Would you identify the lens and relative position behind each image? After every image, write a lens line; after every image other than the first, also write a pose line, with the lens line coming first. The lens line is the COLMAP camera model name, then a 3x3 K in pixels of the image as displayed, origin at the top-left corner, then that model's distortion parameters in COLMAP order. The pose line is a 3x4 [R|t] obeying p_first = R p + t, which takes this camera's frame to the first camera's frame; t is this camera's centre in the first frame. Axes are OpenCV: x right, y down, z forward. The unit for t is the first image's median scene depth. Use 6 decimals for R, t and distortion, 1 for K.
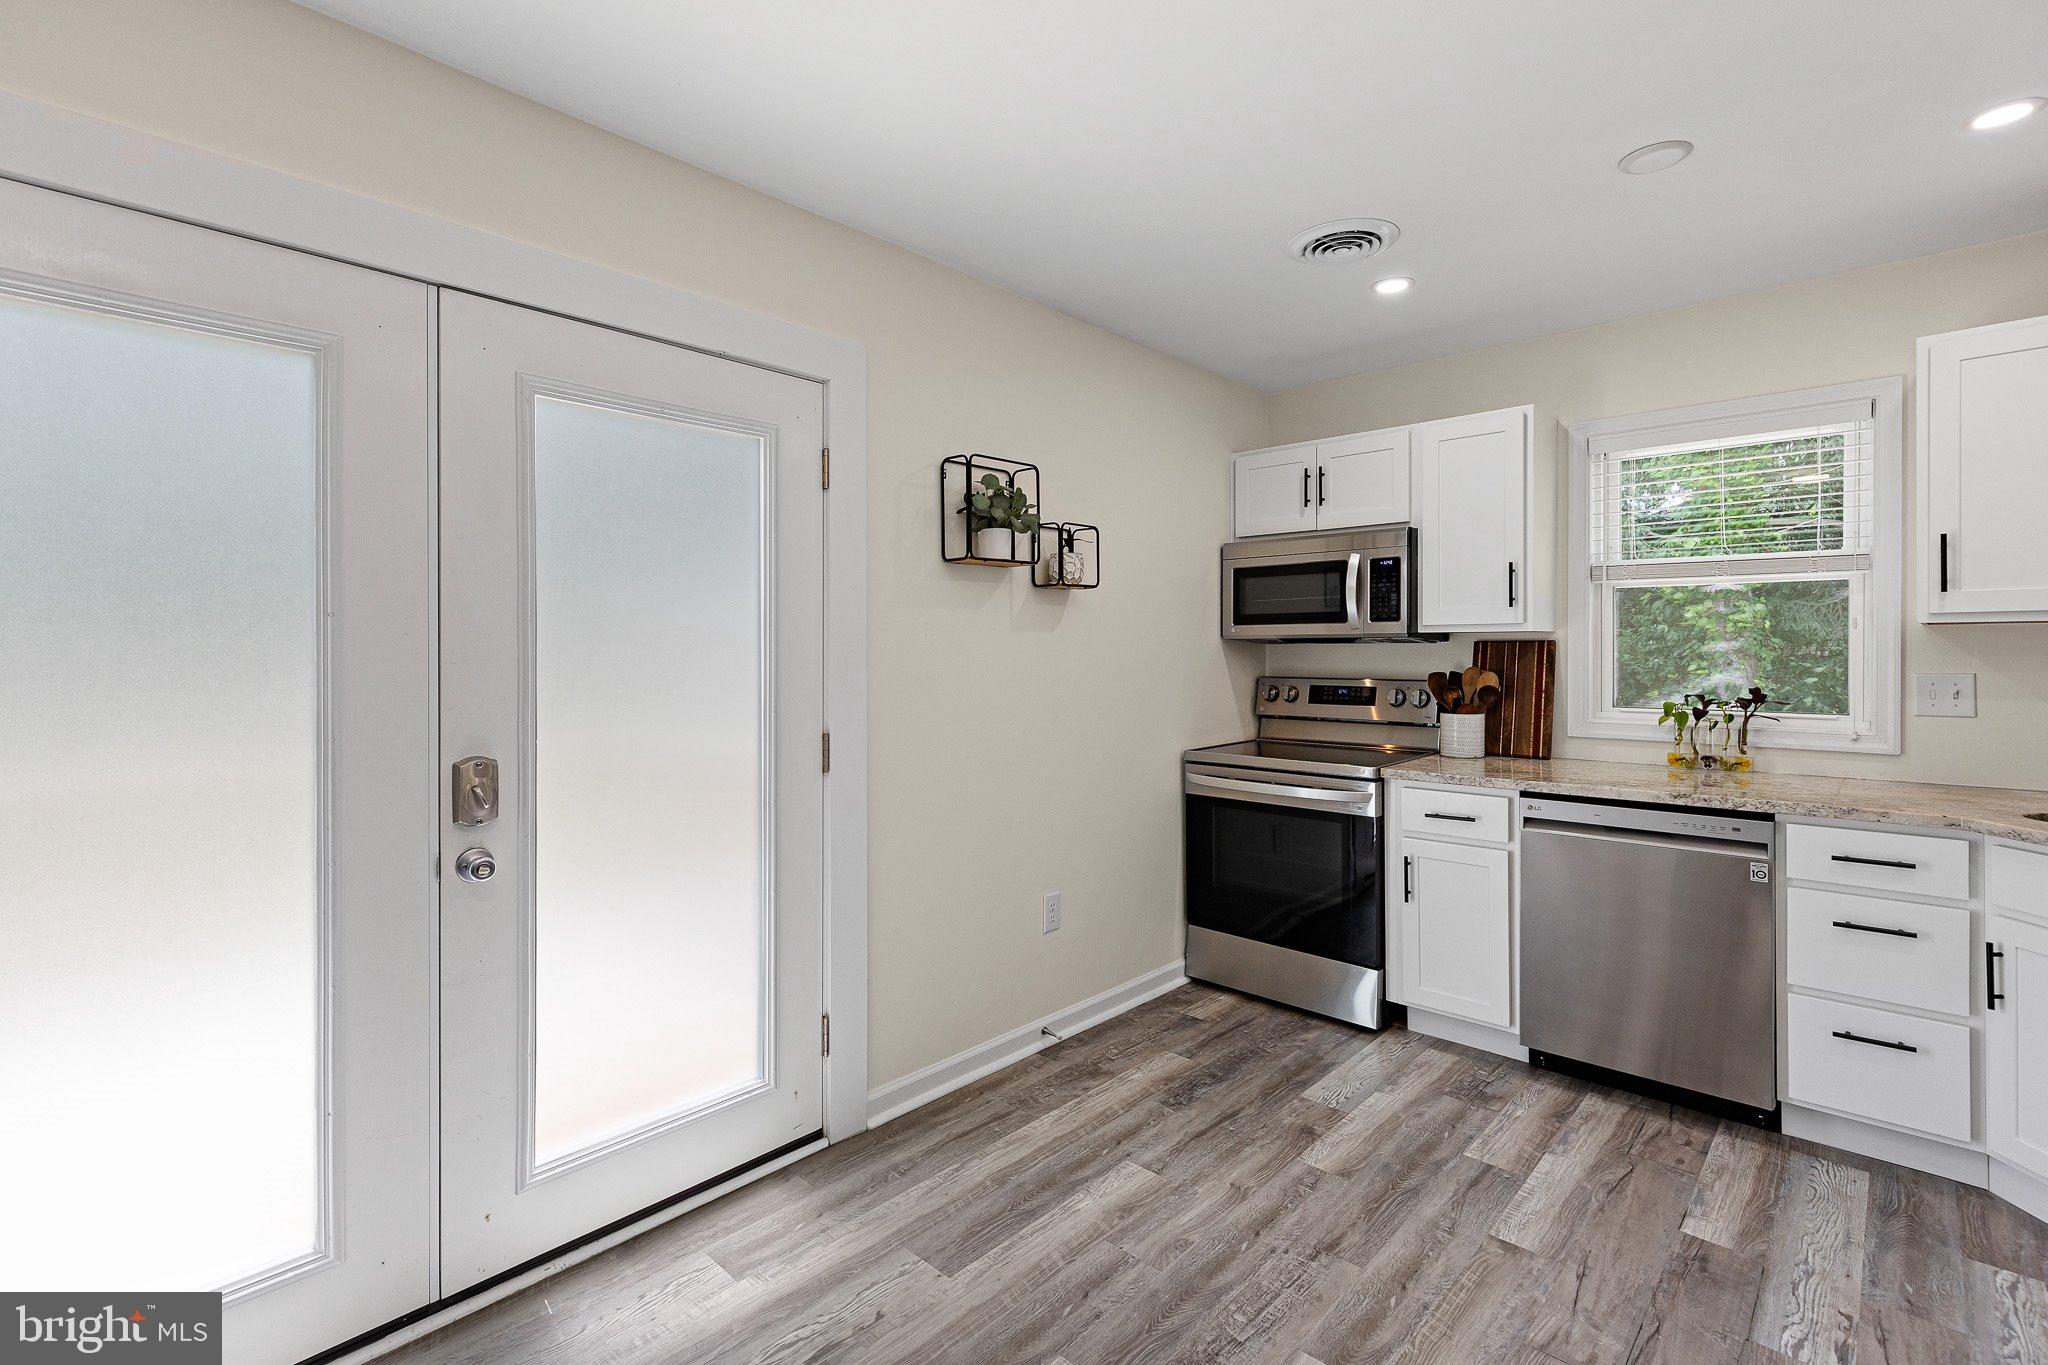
lens RADIAL K [[927.2, 0, 1017.2], [0, 927.2, 657.4], [0, 0, 1]] dist [0.003573, -0.000534]
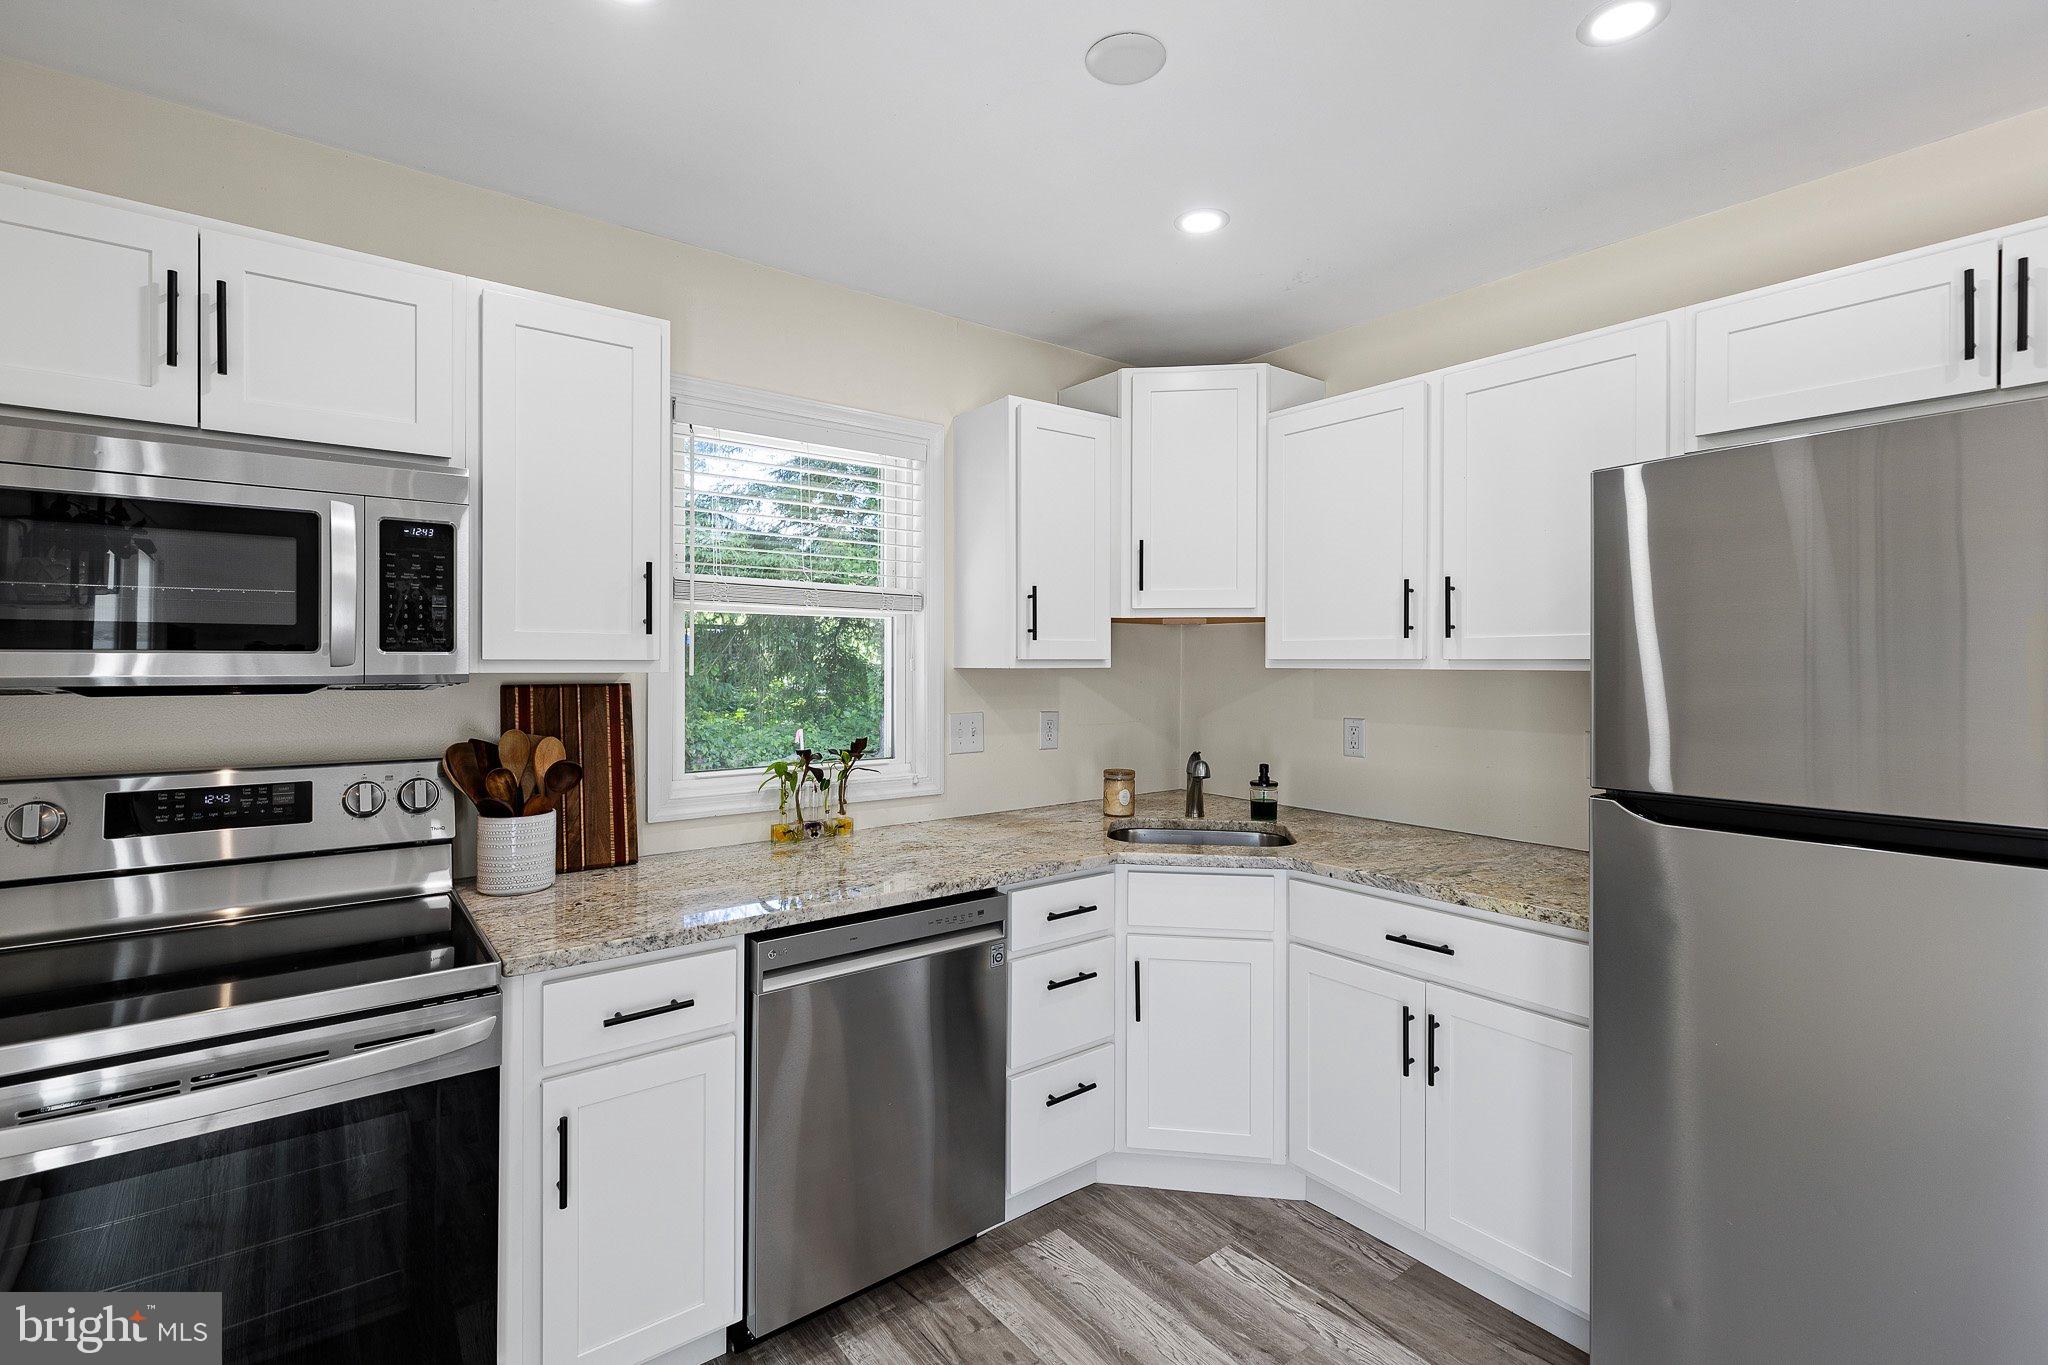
lens RADIAL K [[933.2, 0, 1022.1], [0, 933.2, 665.6], [0, 0, 1]] dist [0.002130, 0.000607]
pose [[0.146133, -0.002276, 0.989262, -0.050408], [0.004750, 0.999987, 0.001599, -0.033408], [-0.989254, 0.004465, 0.146142, 0.674548]]
